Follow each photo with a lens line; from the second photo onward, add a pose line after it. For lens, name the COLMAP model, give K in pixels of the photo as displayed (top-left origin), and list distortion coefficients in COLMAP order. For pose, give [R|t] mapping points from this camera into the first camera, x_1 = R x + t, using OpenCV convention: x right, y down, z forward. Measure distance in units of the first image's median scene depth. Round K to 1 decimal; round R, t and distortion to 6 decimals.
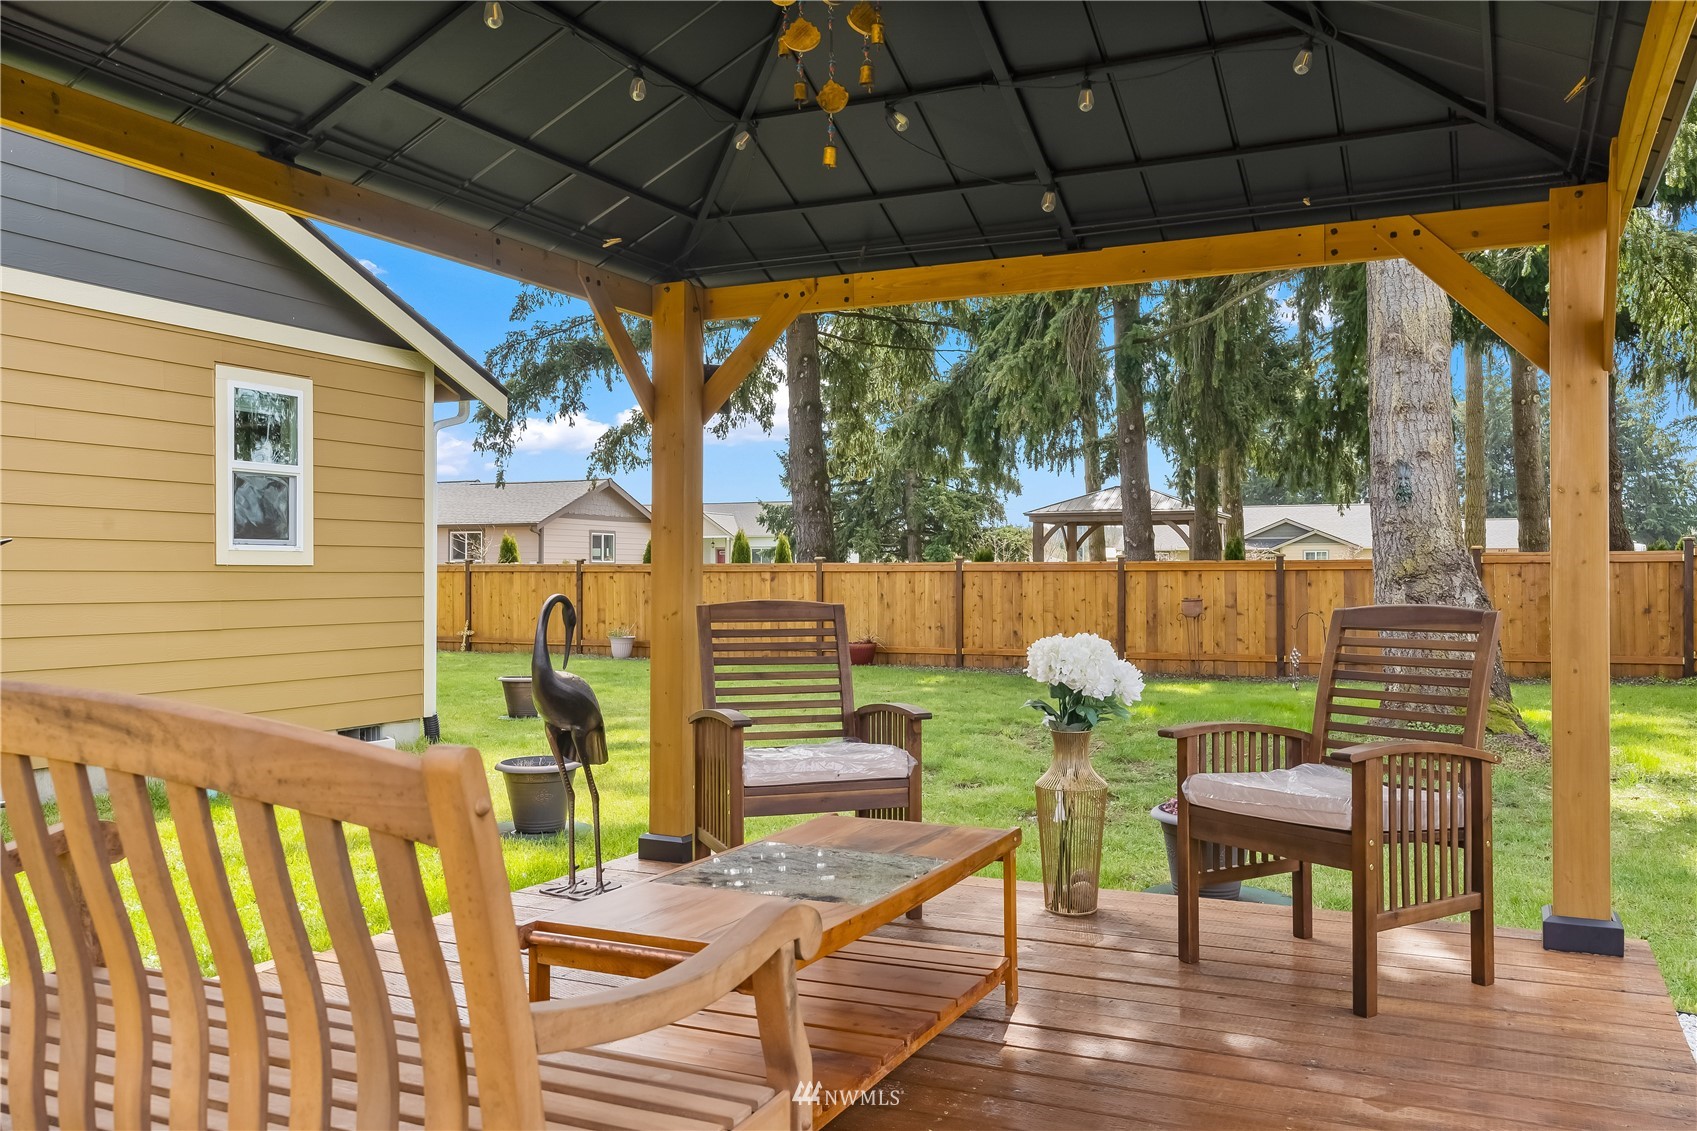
lens RADIAL K [[1400.8, 0, 854.4], [0, 1400.8, 562.3], [0, 0, 1]] dist [0.016037, 0.002060]
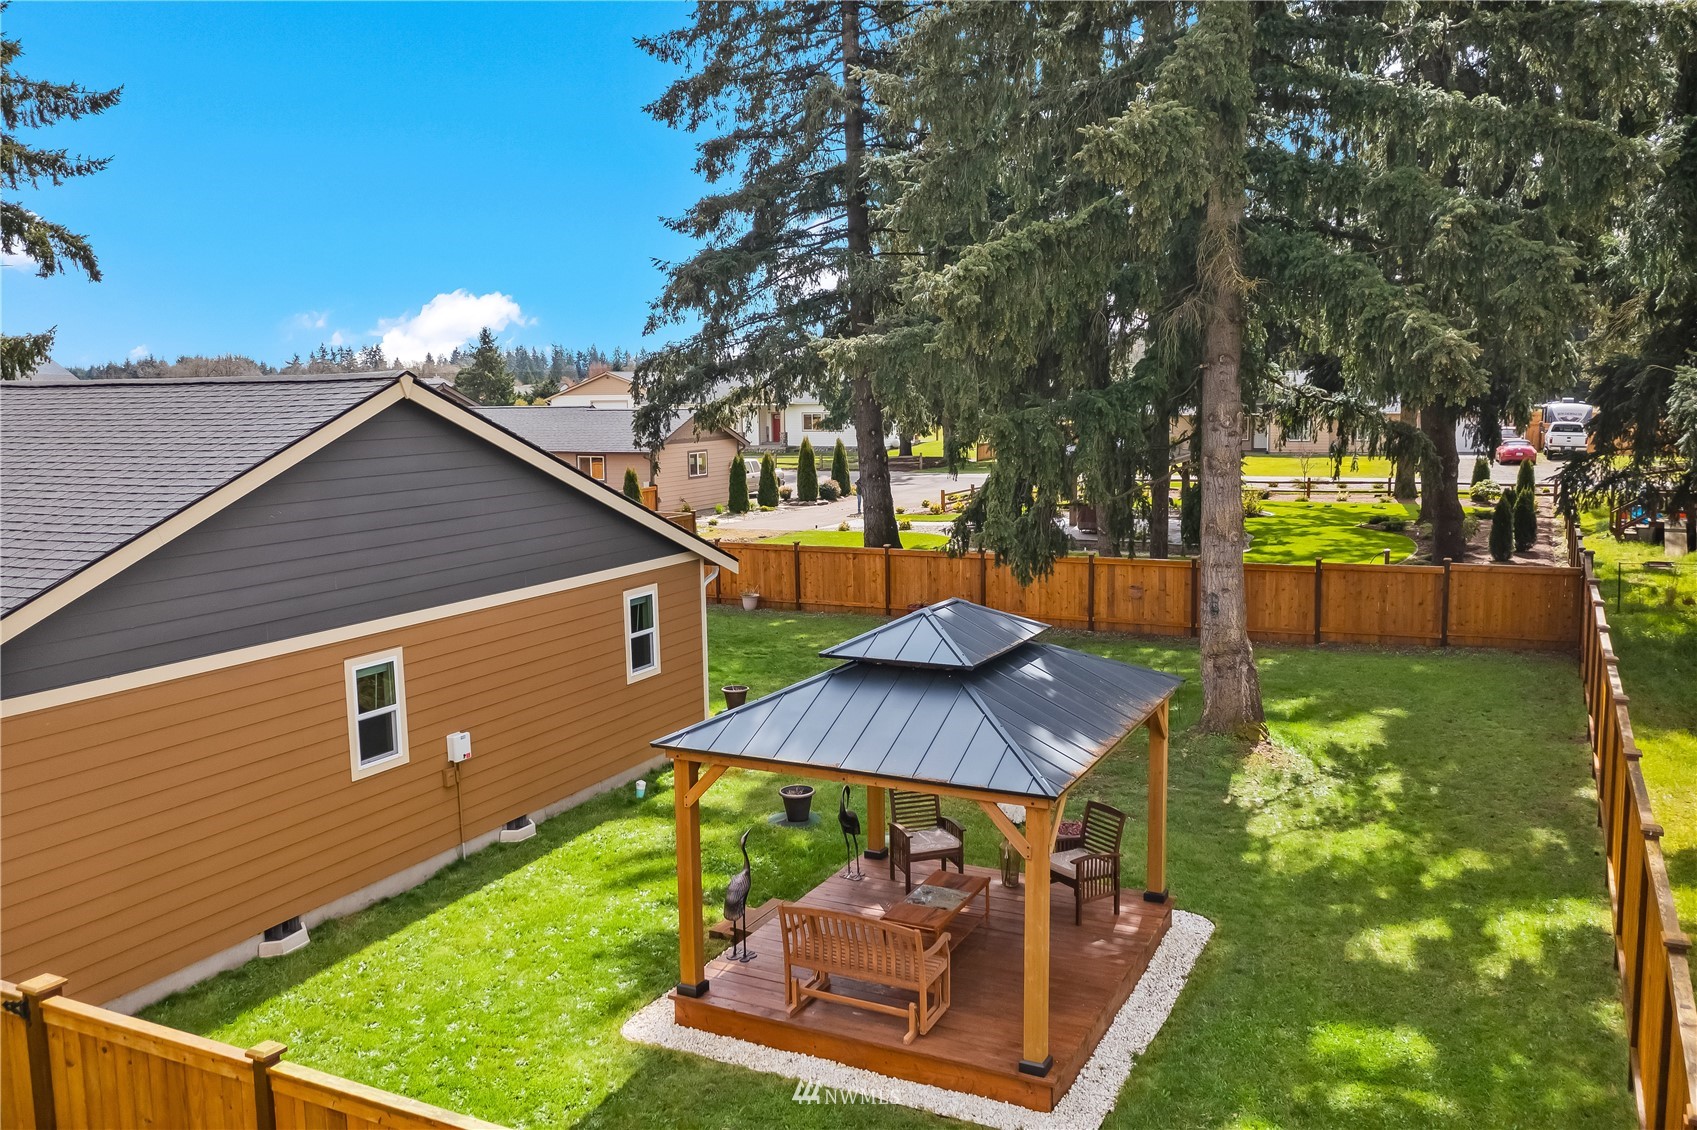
lens RADIAL K [[1358.3, 0, 844.0], [0, 1358.3, 566.0], [0, 0, 1]] dist [-0.001561, 0.001141]
pose [[0.999347, -0.014236, -0.033225, -0.045441], [0.018941, 0.989118, 0.145898, -0.381776], [0.030786, -0.146432, 0.988742, -0.809863]]
